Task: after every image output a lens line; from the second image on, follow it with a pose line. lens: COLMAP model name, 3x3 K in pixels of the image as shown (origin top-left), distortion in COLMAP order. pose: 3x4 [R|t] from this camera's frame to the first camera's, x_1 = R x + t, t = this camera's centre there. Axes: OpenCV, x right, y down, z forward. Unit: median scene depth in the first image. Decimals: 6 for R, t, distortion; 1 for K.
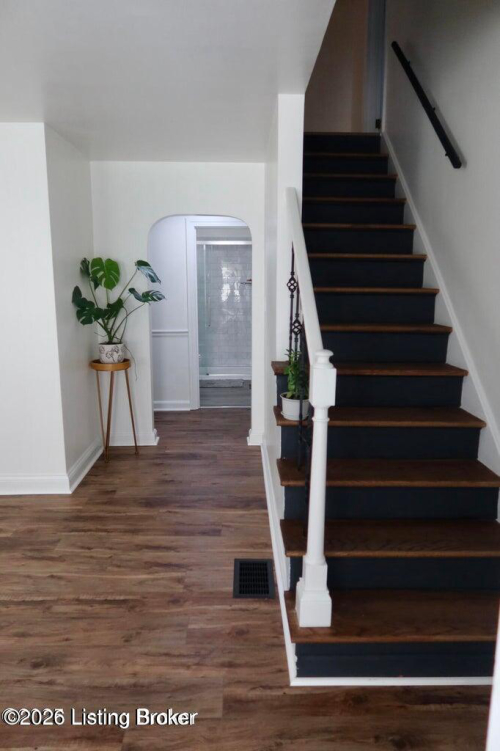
lens RADIAL K [[515.3, 0, 250.0], [0, 515.3, 375.5], [0, 0, 1]] dist [-0.009459, 0.000818]
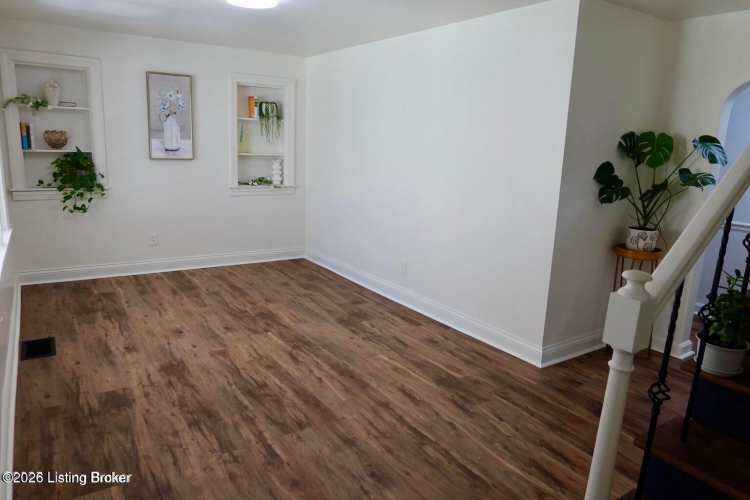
lens RADIAL K [[514.6, 0, 375.0], [0, 514.6, 250.0], [0, 0, 1]] dist [-0.009459, 0.000818]
pose [[0.536998, 0.197304, -0.820186, 0.276651], [-0.190749, 0.975482, 0.109774, -0.046193], [0.821735, 0.097501, 0.561467, 0.169674]]
